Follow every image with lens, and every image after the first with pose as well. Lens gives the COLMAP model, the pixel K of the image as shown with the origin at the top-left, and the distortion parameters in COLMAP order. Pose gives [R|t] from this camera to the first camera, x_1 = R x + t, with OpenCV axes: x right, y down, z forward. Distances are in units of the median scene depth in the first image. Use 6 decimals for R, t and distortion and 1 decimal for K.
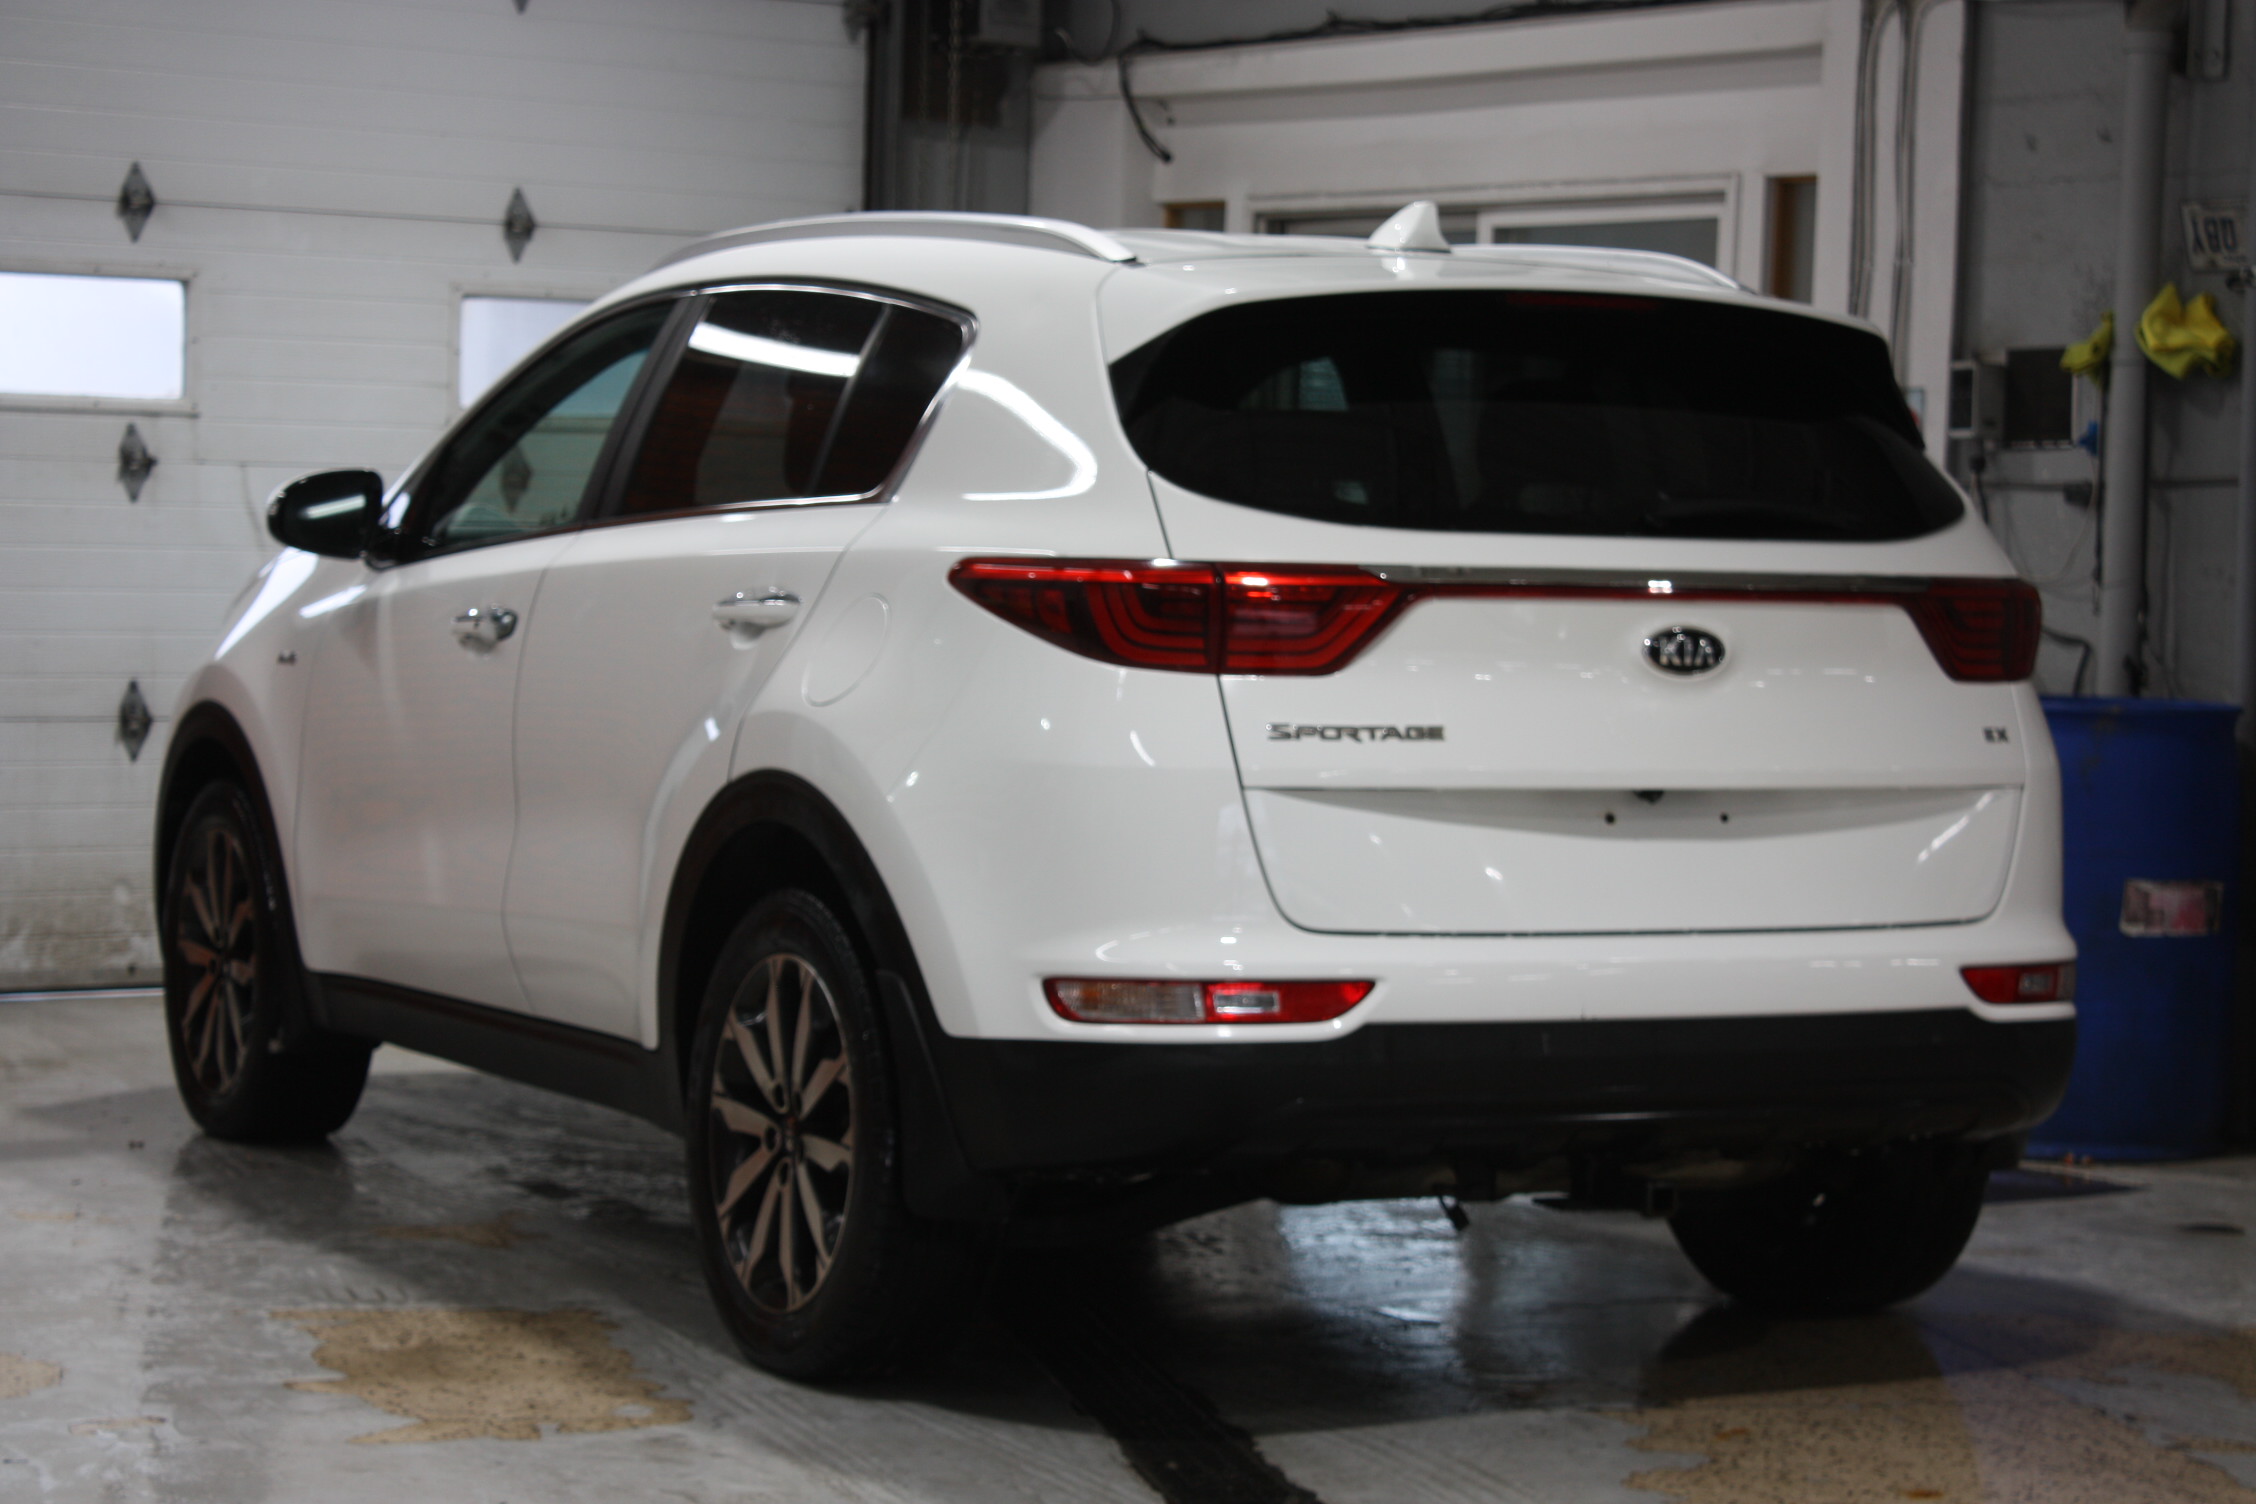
lens RADIAL K [[4894.6, 0, 1124.9], [0, 4894.6, 697.3], [0, 0, 1]] dist [0.071410, 0.087608]
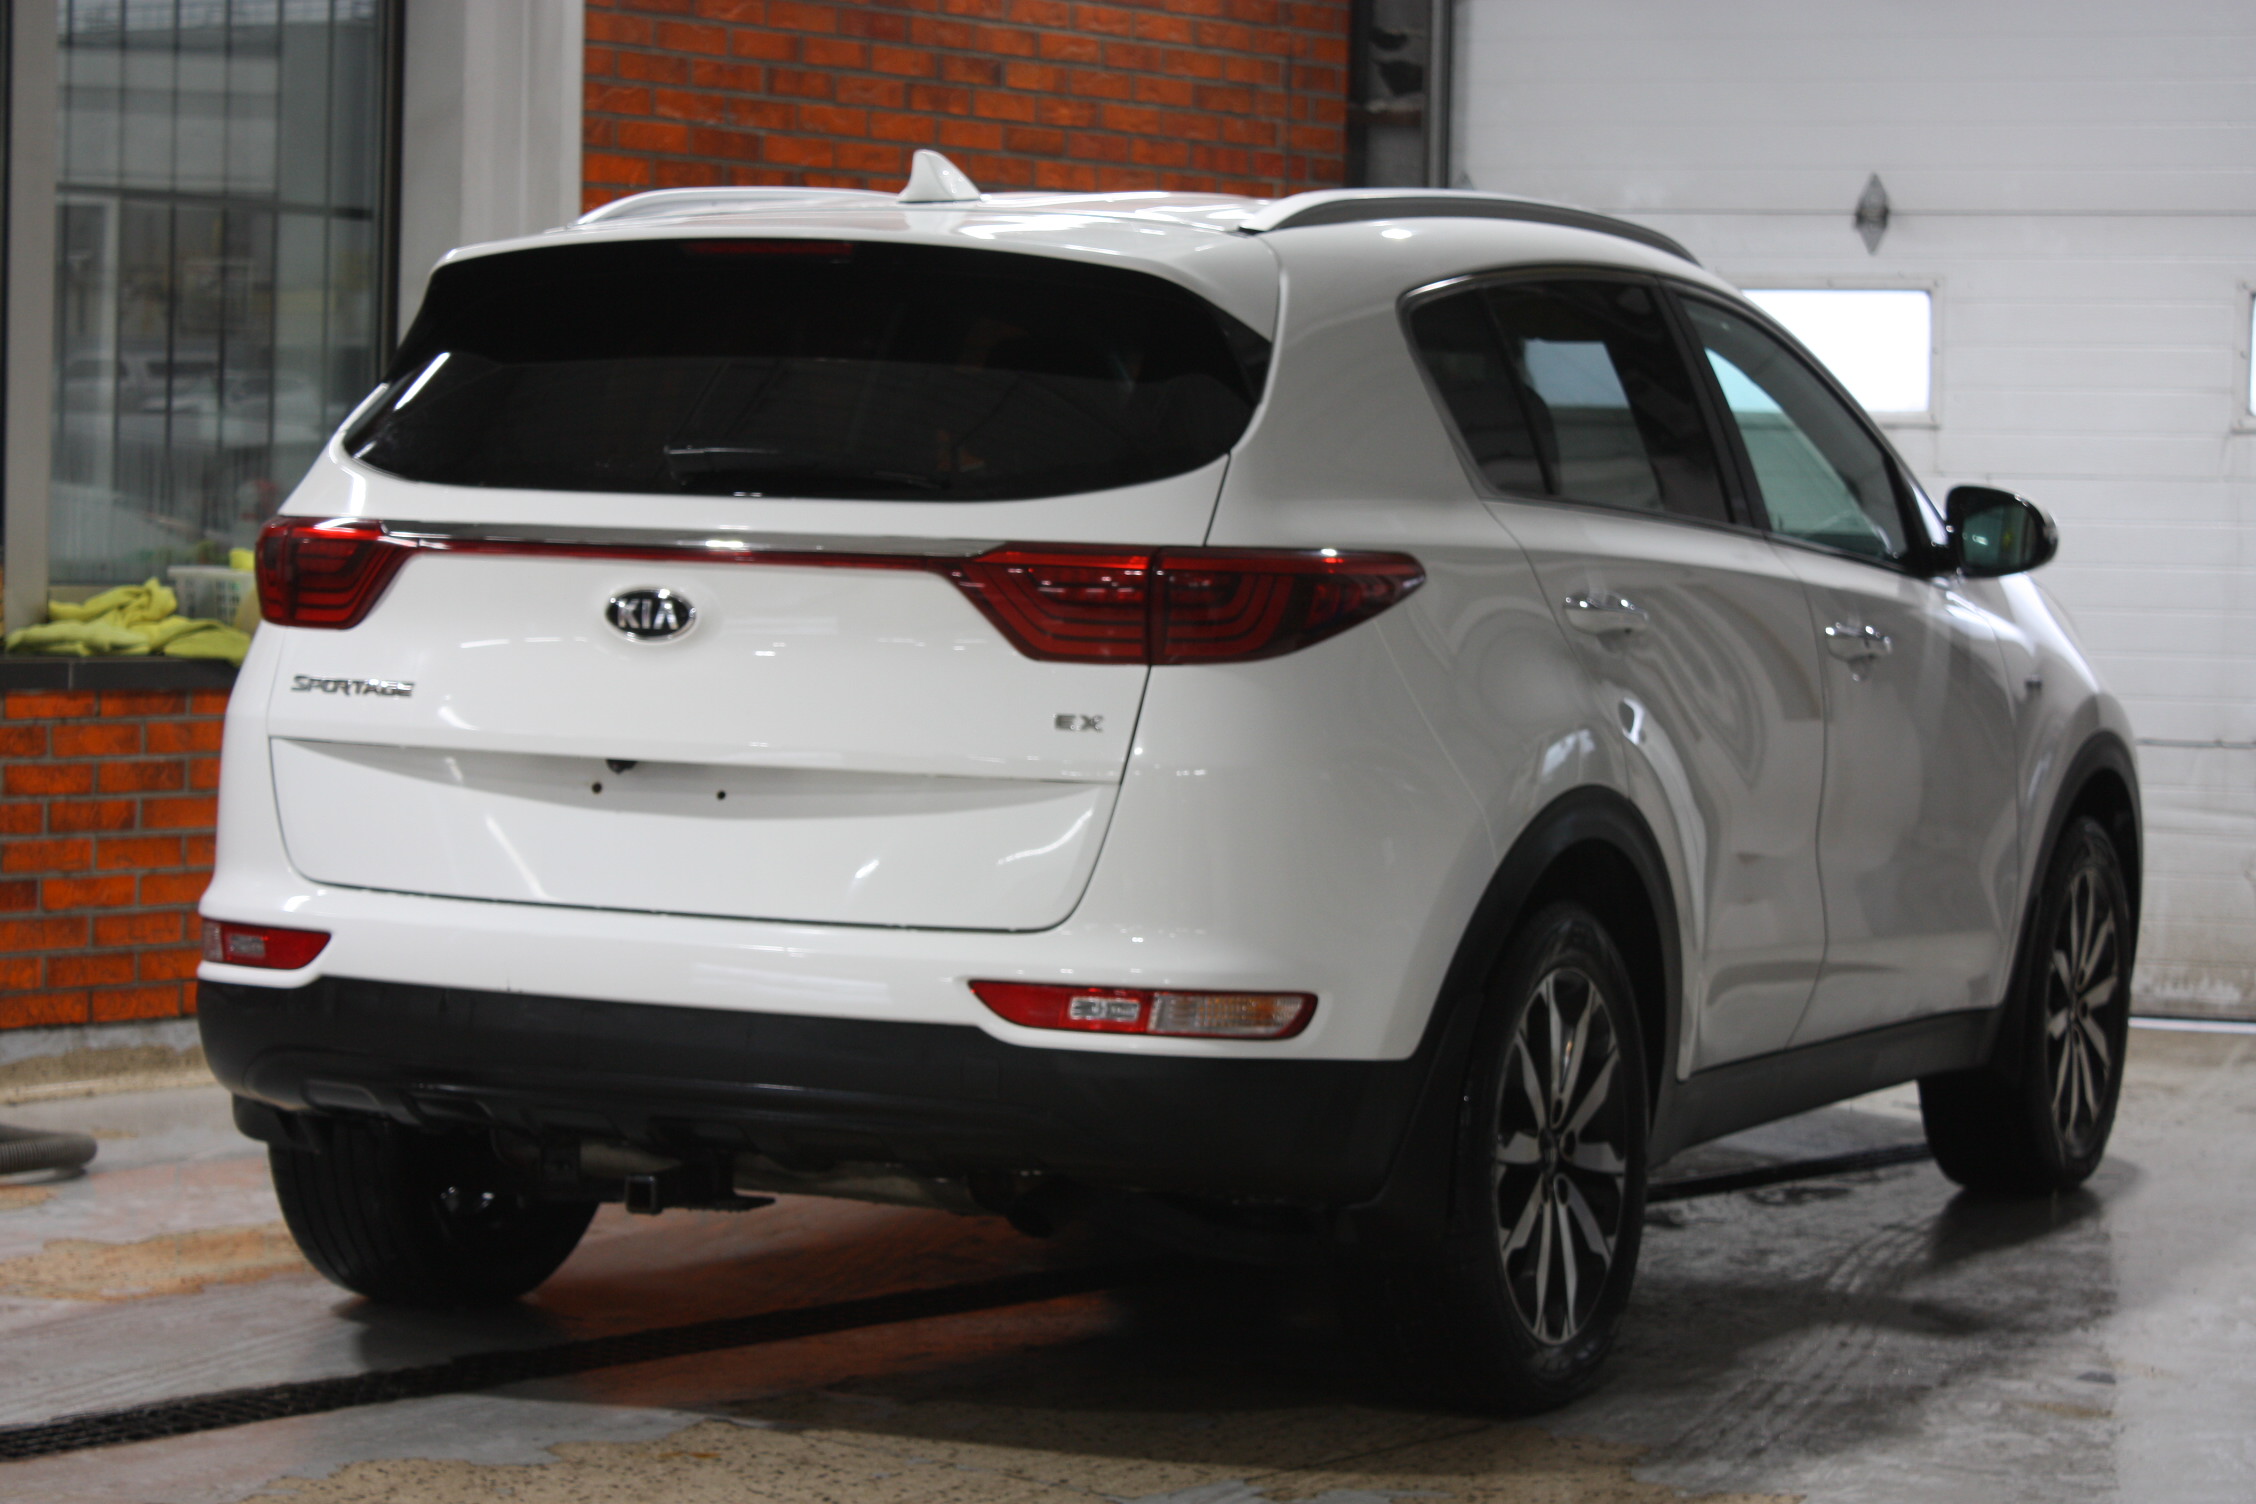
lens RADIAL K [[4921.4, 0, 1128.0], [0, 4921.4, 752.0], [0, 0, 1]] dist [0.111958, 0.081910]
pose [[0.612314, 0.035079, -0.789836, 0.920199], [-0.038961, 0.999140, 0.014171, 0.000123], [0.789654, 0.022096, 0.613154, 0.490056]]
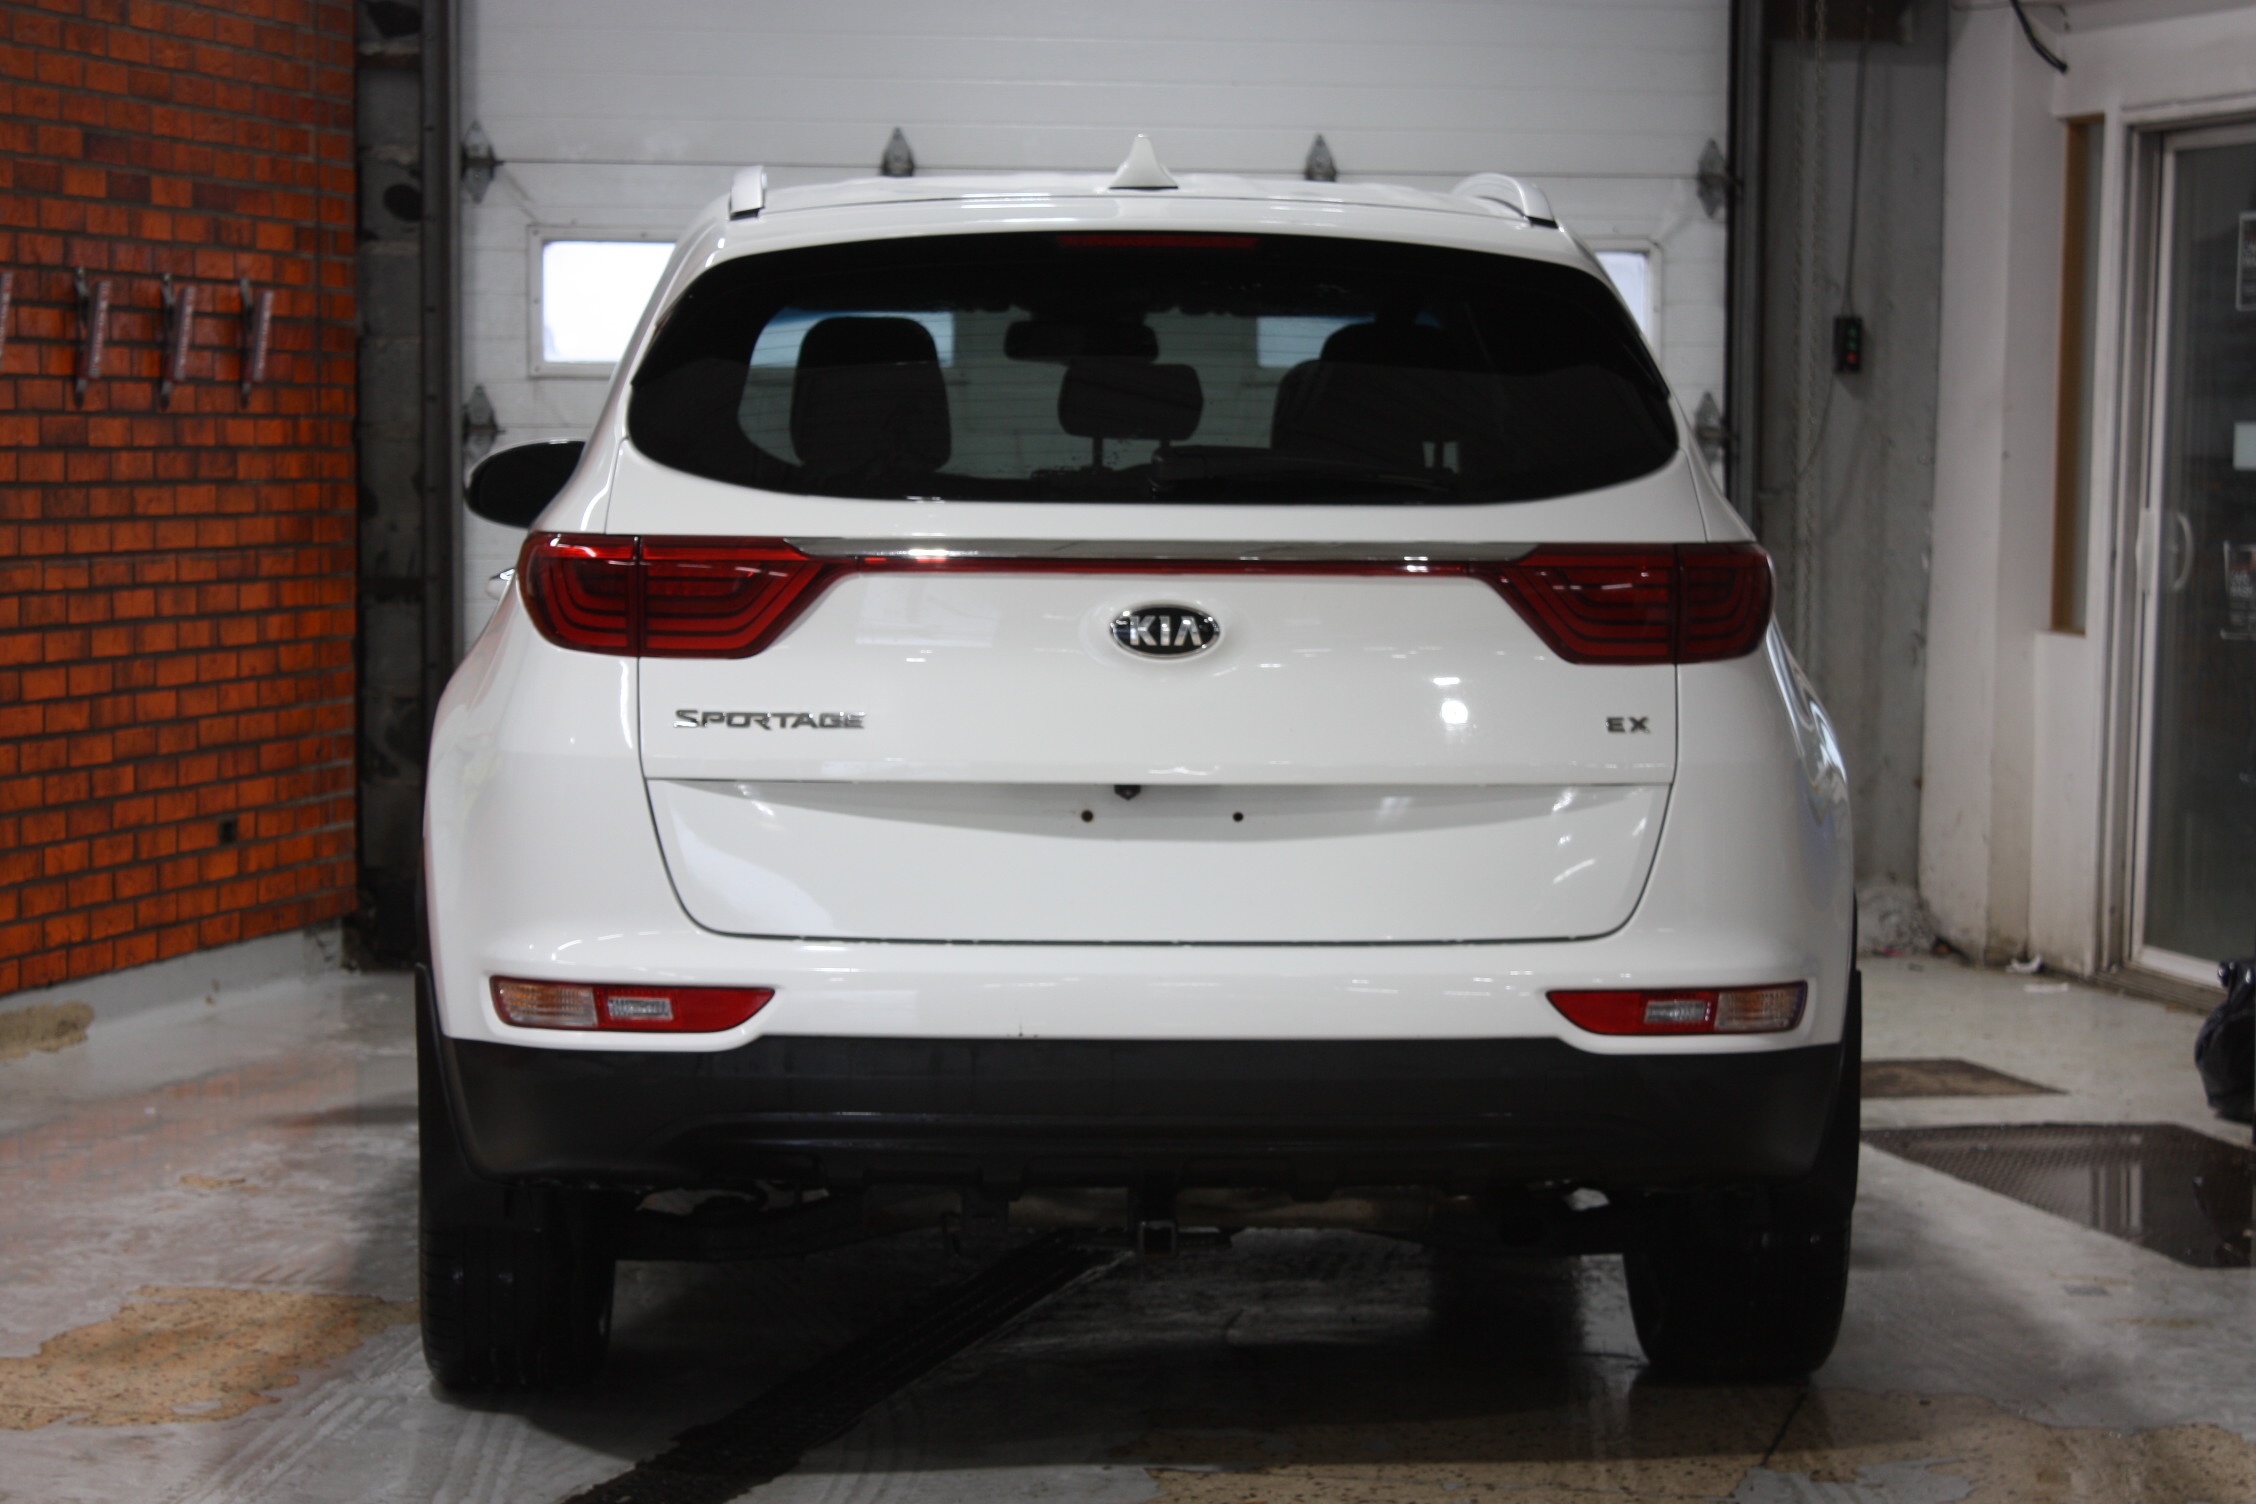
lens RADIAL K [[5125.0, 0, 1128.0], [0, 5125.0, 752.0], [0, 0, 1]] dist [0.038322, 0.170864]
pose [[0.906764, 0.008152, -0.421560, 0.503249], [-0.000400, 0.999829, 0.018475, -0.004474], [0.421638, -0.016584, 0.906612, 0.145210]]
